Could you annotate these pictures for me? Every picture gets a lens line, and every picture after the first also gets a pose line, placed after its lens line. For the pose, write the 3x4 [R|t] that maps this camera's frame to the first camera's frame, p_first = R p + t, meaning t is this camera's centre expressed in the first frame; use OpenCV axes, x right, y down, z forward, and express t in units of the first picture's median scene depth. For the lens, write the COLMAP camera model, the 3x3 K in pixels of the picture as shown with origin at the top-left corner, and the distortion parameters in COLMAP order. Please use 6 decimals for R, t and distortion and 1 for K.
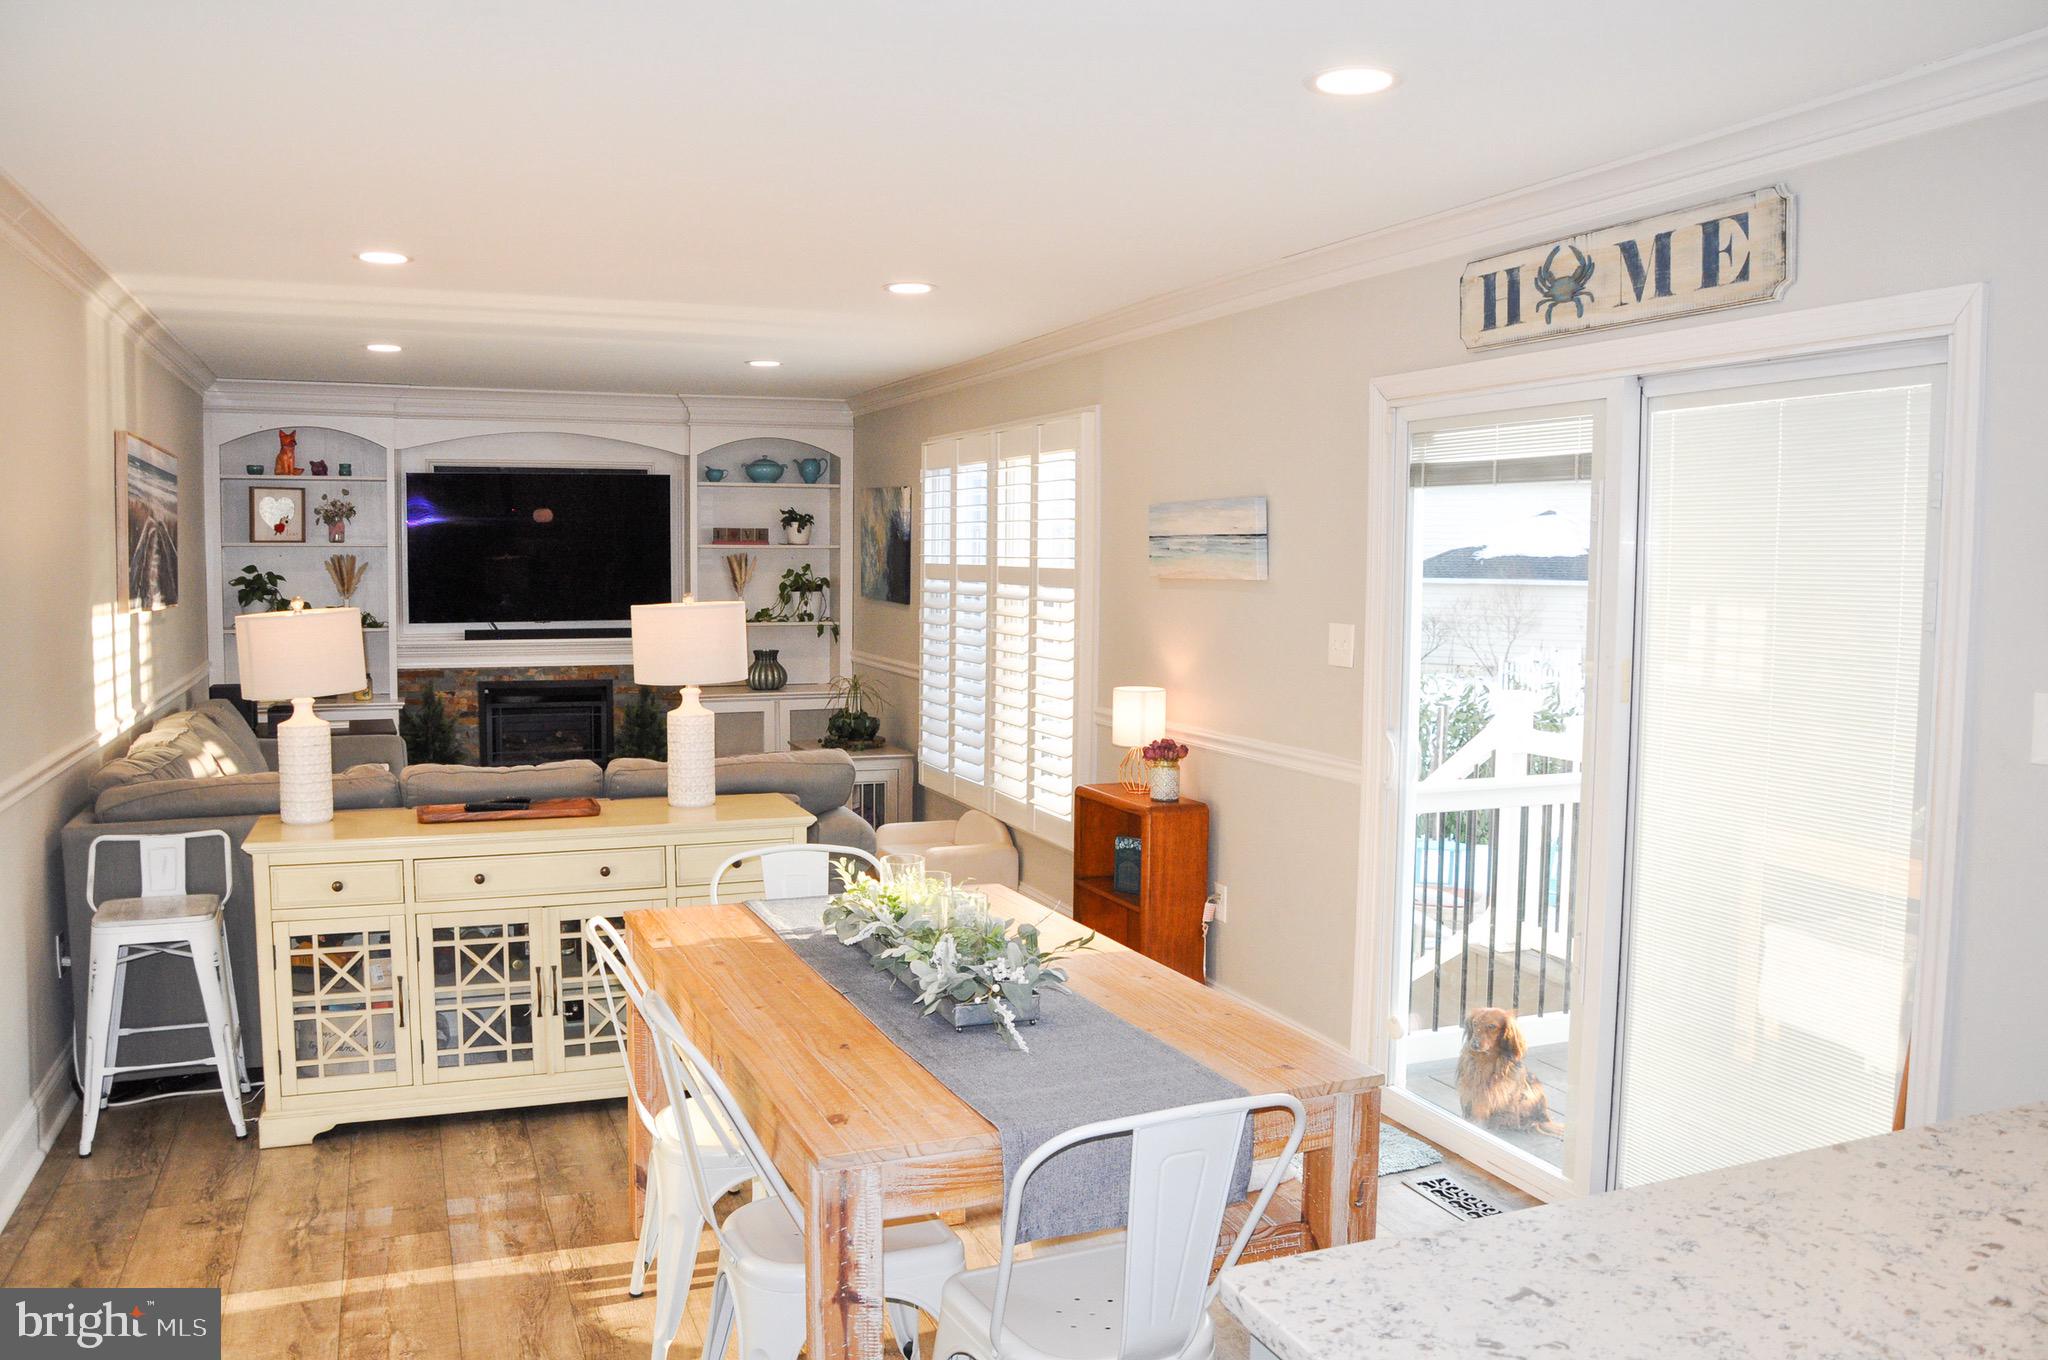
lens RADIAL K [[1595.2, 0, 1033.3], [0, 1595.2, 687.9], [0, 0, 1]] dist [-0.162396, 0.129022]
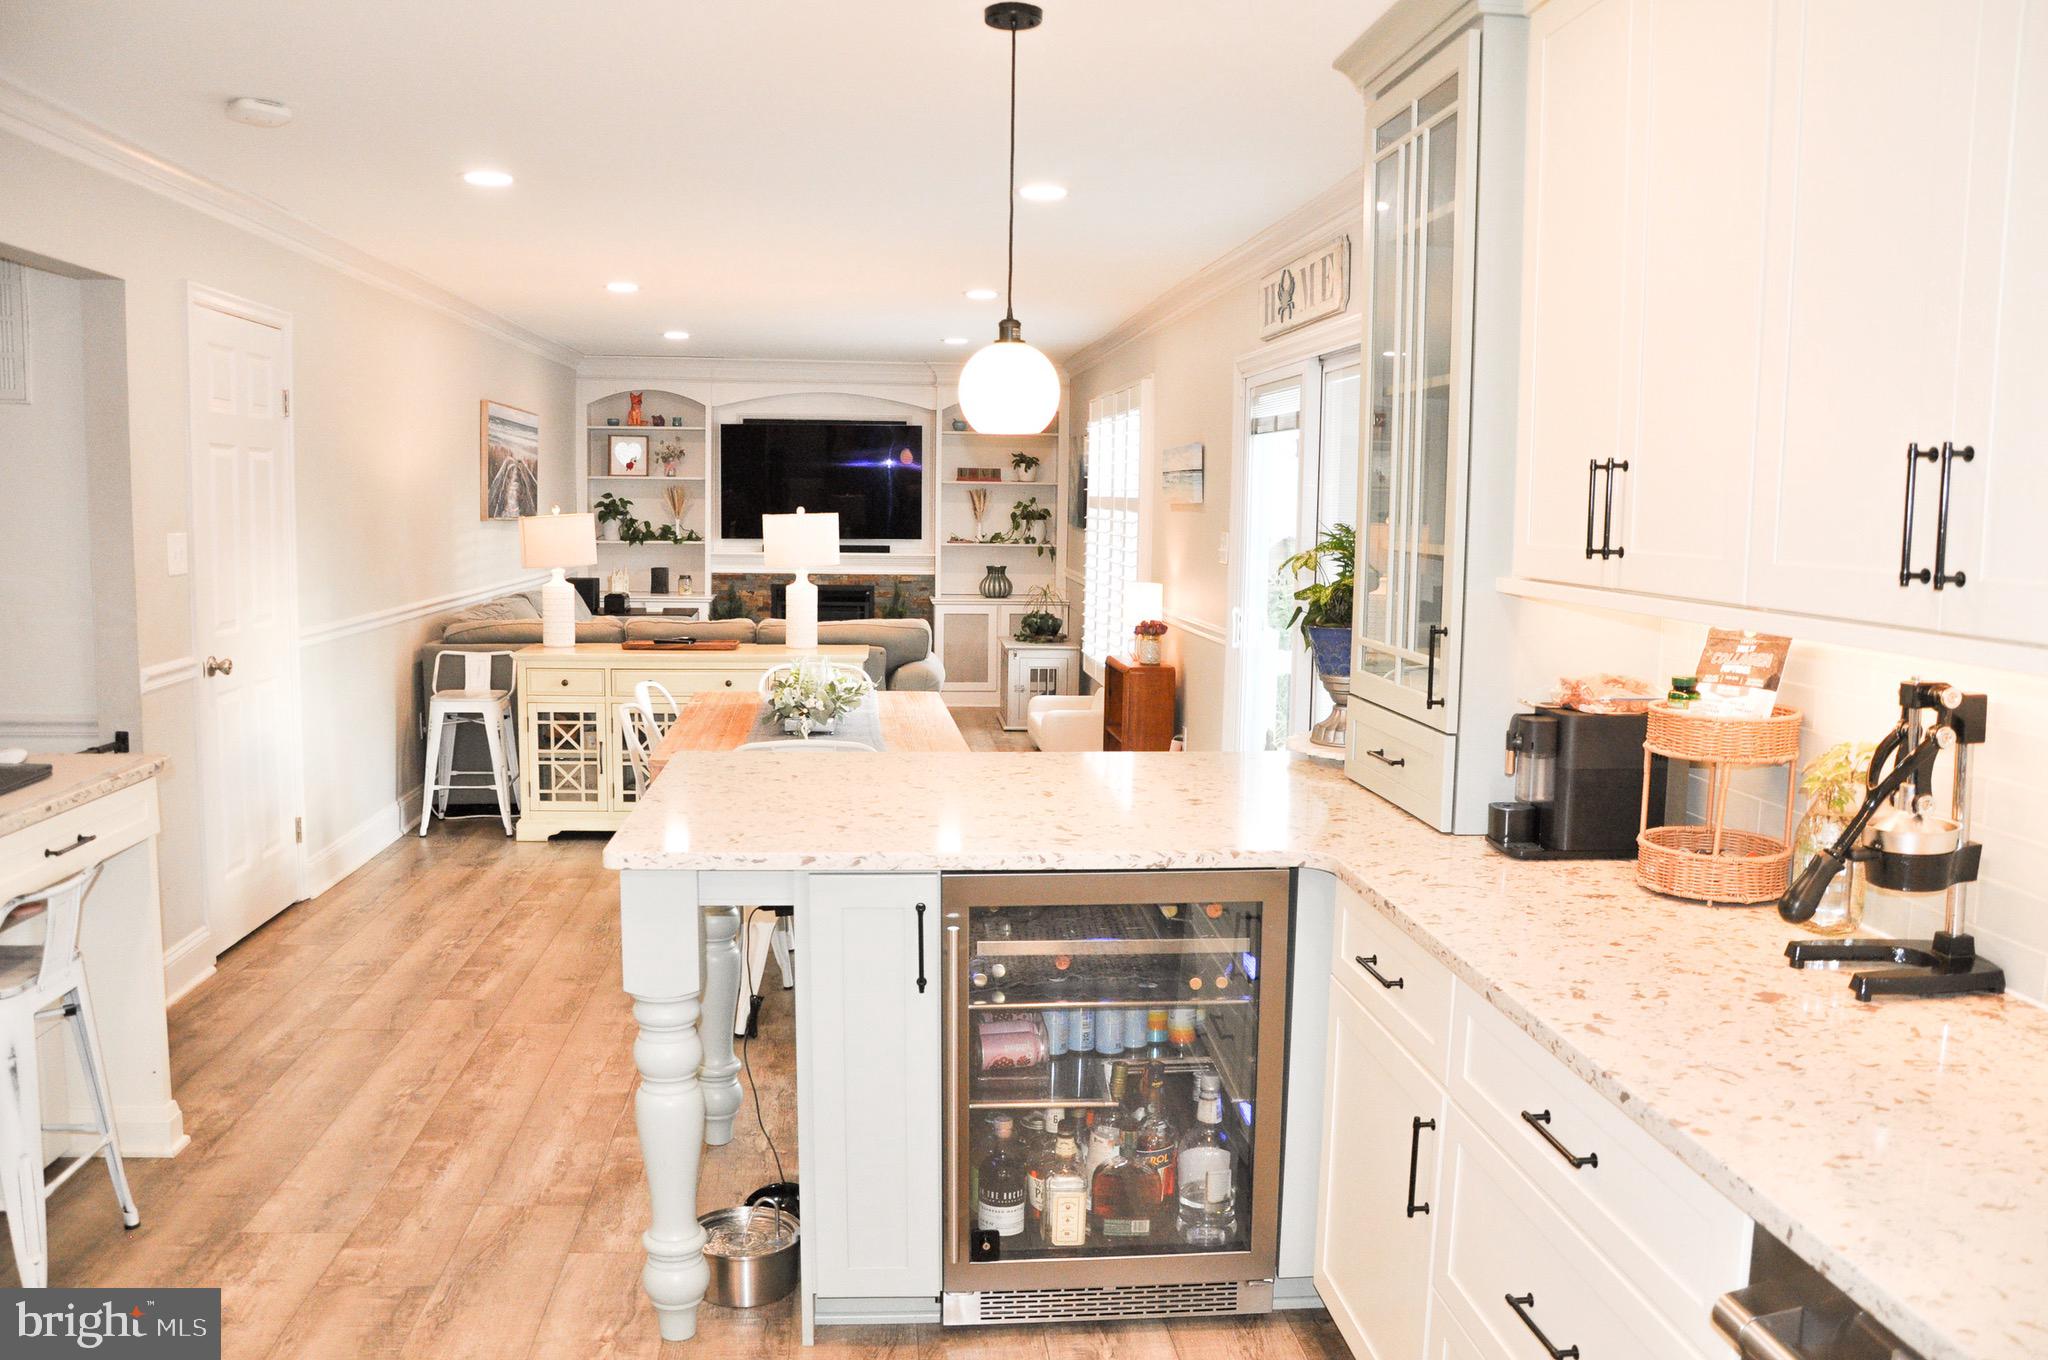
lens RADIAL K [[1595.2, 0, 1033.7], [0, 1595.2, 672.2], [0, 0, 1]] dist [-0.162396, 0.129022]
pose [[0.960256, 0.037913, -0.276534, 0.365283], [-0.031576, 0.999128, 0.027334, 0.042752], [0.277329, -0.017516, 0.960615, -0.343832]]
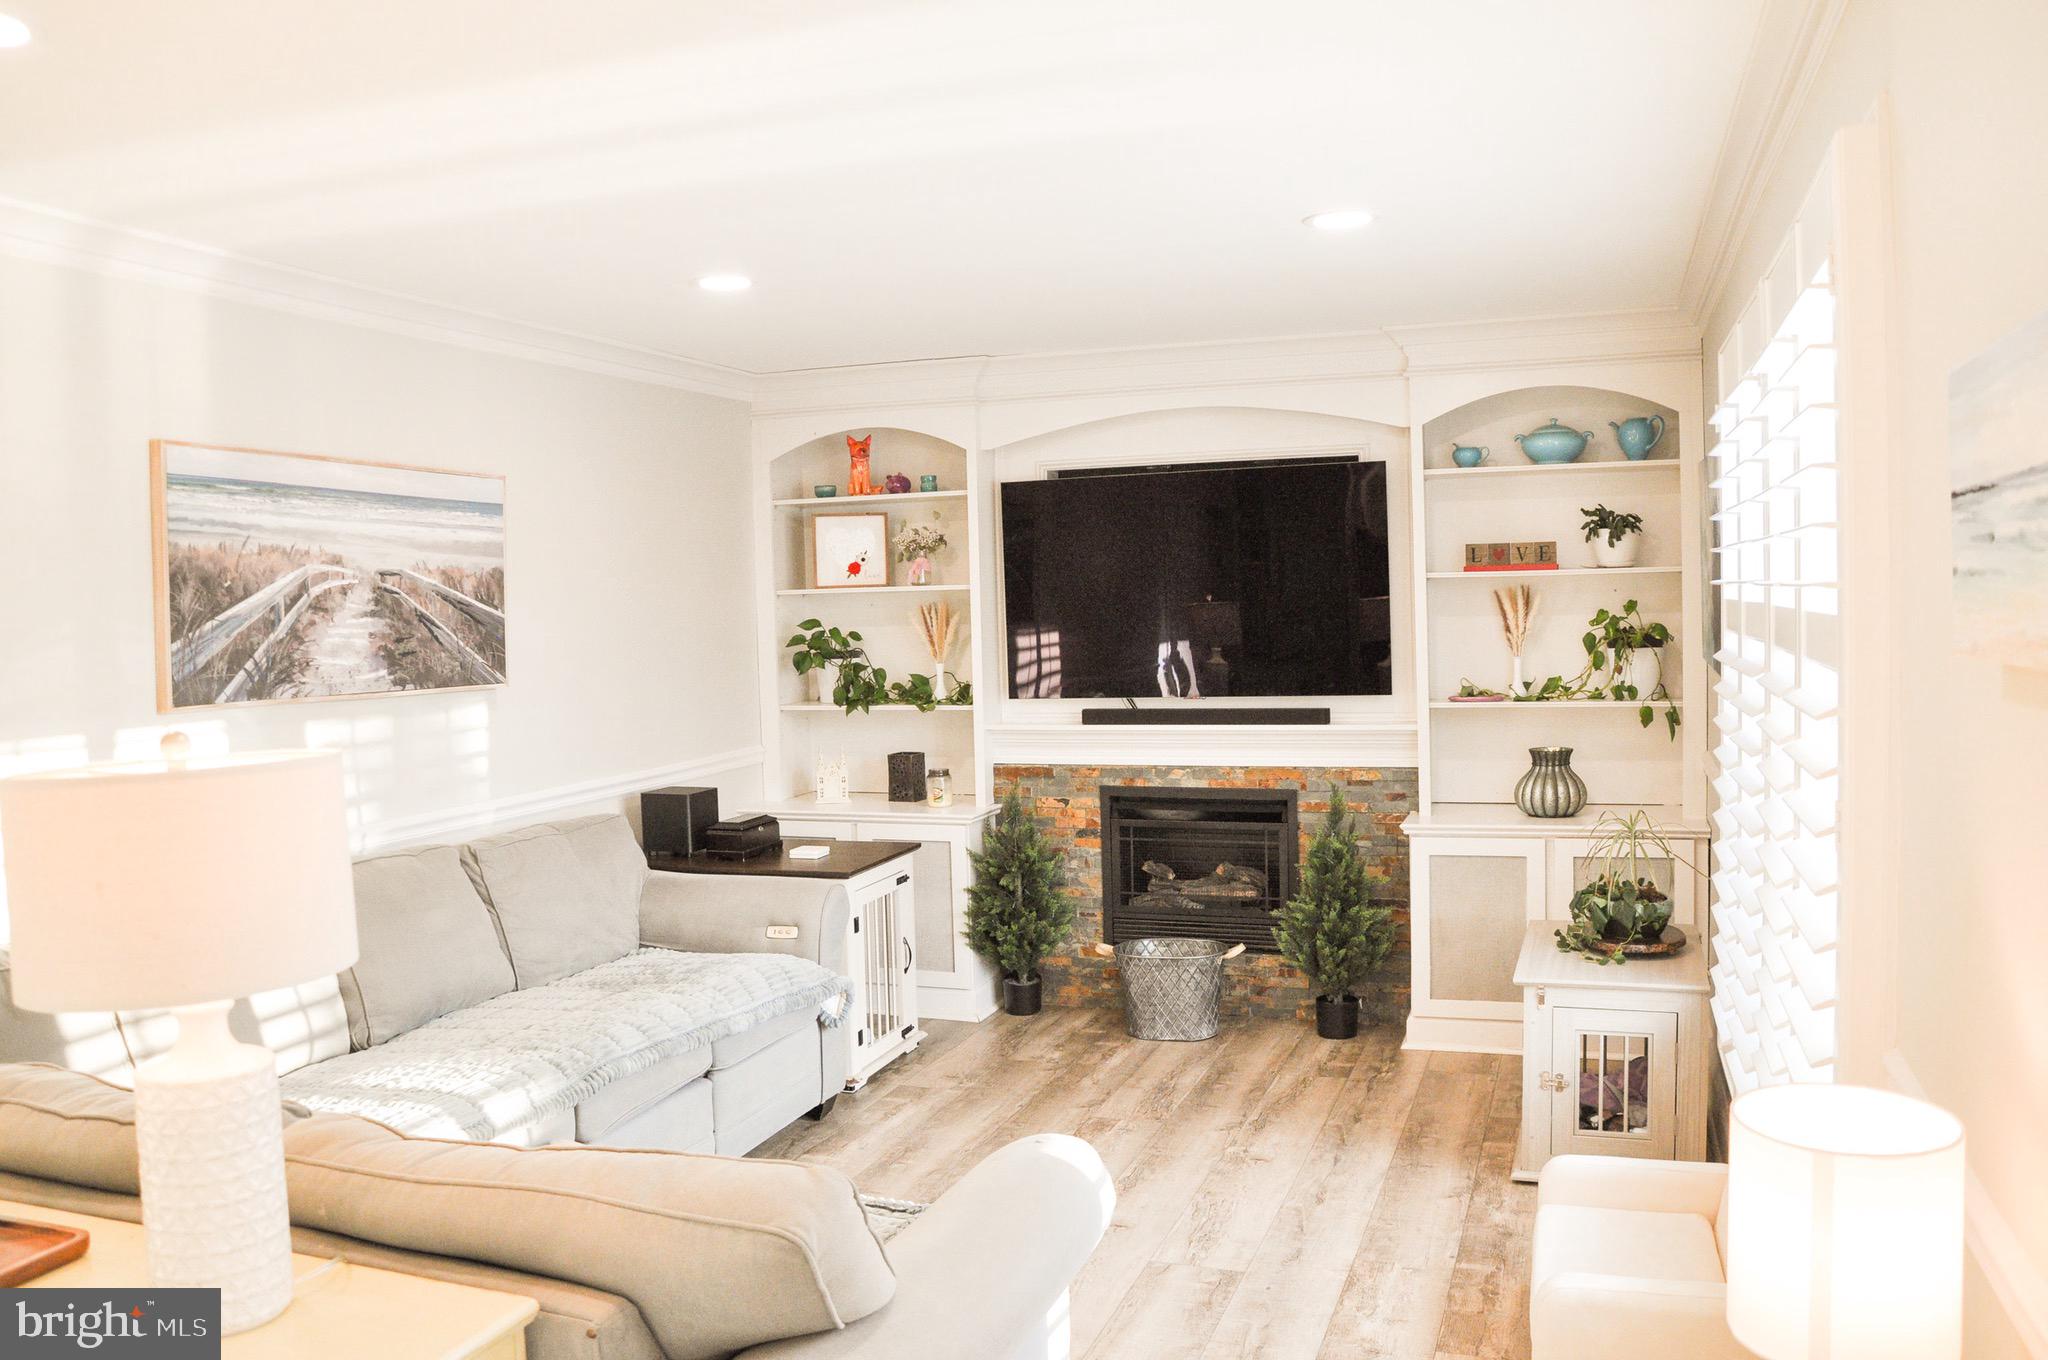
lens RADIAL K [[1595.2, 0, 1033.8], [0, 1595.2, 686.7], [0, 0, 1]] dist [-0.162396, 0.129022]
pose [[0.745755, 0.009074, -0.666159, 0.131824], [-0.023159, 0.999656, -0.012309, -0.061289], [0.665818, 0.024607, 0.745708, 0.766132]]
